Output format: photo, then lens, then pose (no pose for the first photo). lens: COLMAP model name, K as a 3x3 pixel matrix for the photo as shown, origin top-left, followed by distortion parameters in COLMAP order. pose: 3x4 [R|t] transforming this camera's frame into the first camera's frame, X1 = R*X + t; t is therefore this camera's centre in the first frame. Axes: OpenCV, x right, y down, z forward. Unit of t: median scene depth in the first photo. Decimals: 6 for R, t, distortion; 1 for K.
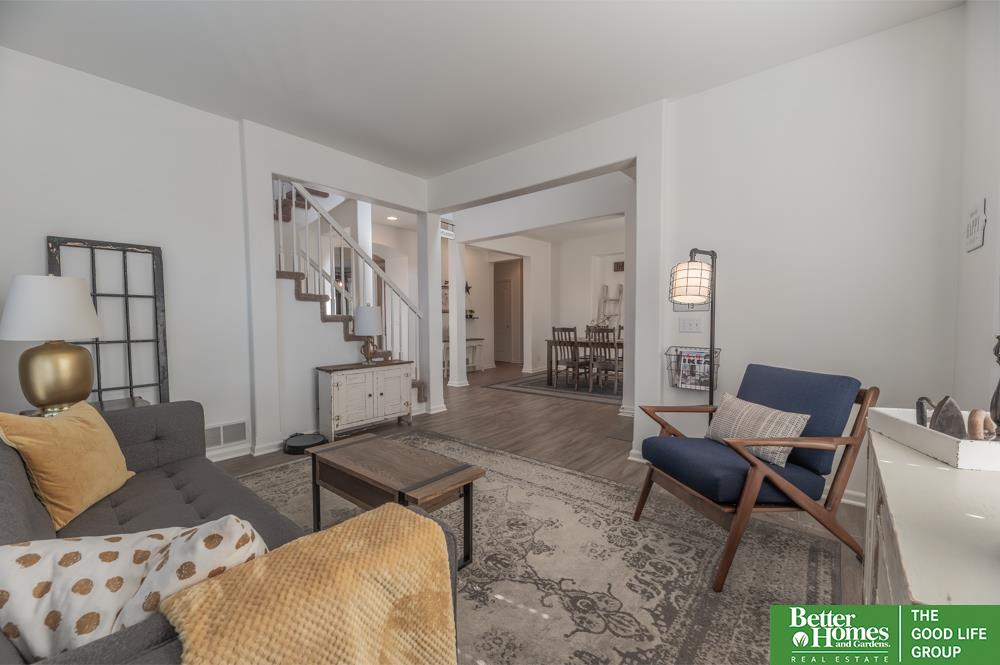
lens RADIAL K [[407.6, 0, 499.9], [0, 407.6, 334.2], [0, 0, 1]] dist [-0.003691, -0.000796]
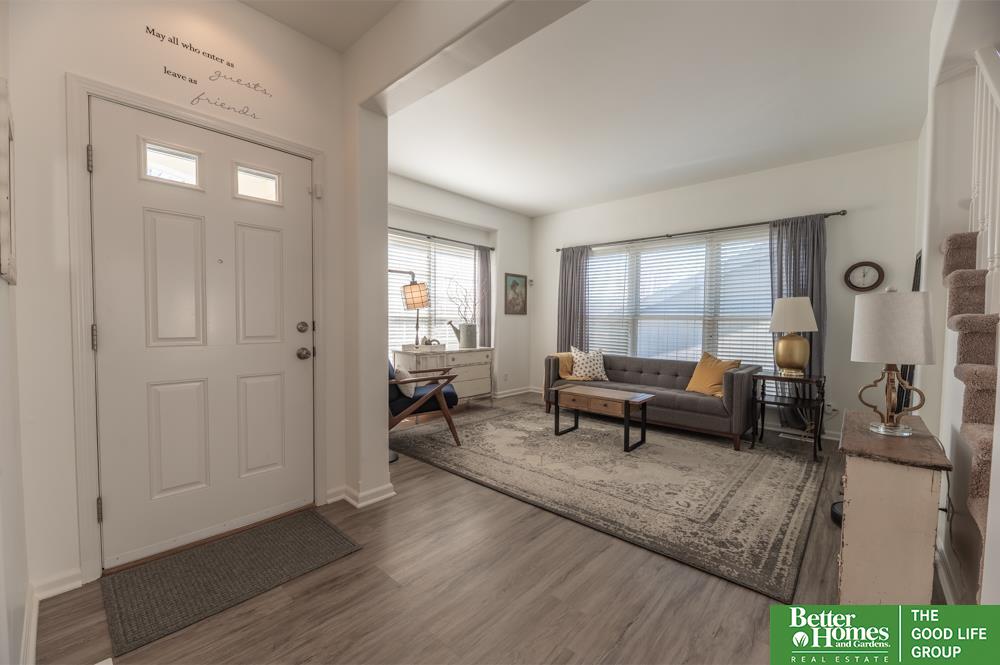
lens RADIAL K [[407.6, 0, 500.4], [0, 407.6, 330.8], [0, 0, 1]] dist [-0.003691, -0.000796]
pose [[-0.999251, -0.000301, 0.038701, 0.122679], [0.002509, 0.997361, 0.072553, -0.123255], [-0.038620, 0.072596, -0.996613, 2.835054]]
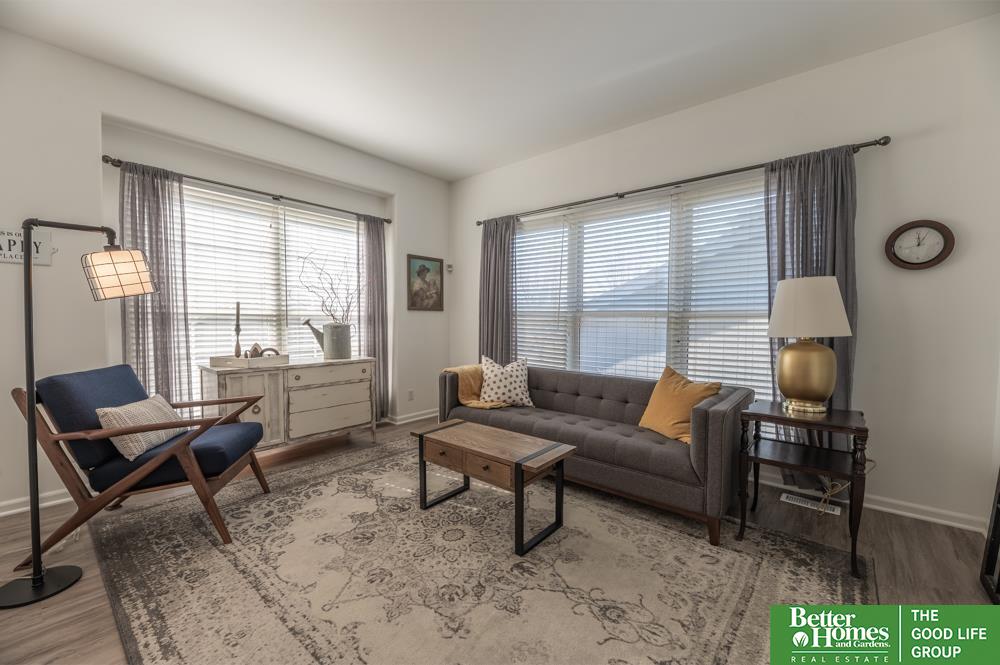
lens RADIAL K [[407.6, 0, 502.0], [0, 407.6, 330.0], [0, 0, 1]] dist [-0.003691, -0.000796]
pose [[-0.999980, 0.003902, 0.005065, -0.306383], [0.004271, 0.997174, 0.075008, -0.085889], [-0.004758, 0.075029, -0.997170, 2.058165]]
